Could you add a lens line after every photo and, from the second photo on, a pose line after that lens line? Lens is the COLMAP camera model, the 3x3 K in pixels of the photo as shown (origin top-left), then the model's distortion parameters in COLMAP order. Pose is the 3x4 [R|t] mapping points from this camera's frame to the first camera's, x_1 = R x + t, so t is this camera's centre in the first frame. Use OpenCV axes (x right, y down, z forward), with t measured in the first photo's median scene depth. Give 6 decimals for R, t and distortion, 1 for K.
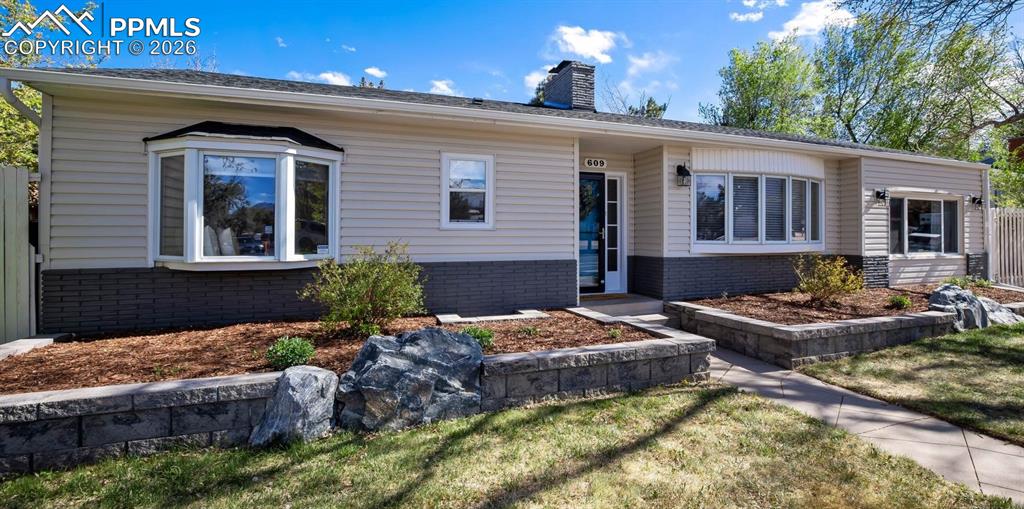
lens RADIAL K [[523.8, 0, 512.3], [0, 523.8, 234.9], [0, 0, 1]] dist [-0.029138, 0.000106]
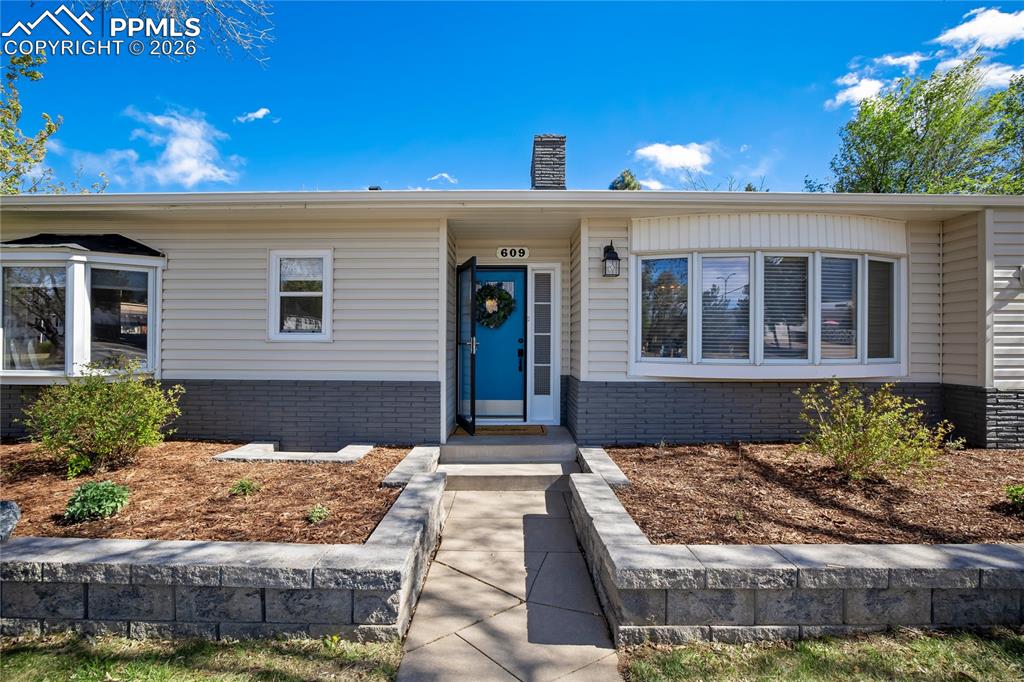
lens RADIAL K [[437.3, 0, 517.7], [0, 437.3, 340.2], [0, 0, 1]] dist [-0.037182, 0.011677]
pose [[0.923753, 0.002563, -0.382980, 0.458333], [-0.000888, 0.999989, 0.004551, -0.014401], [0.382987, -0.003864, 0.923745, 0.463537]]
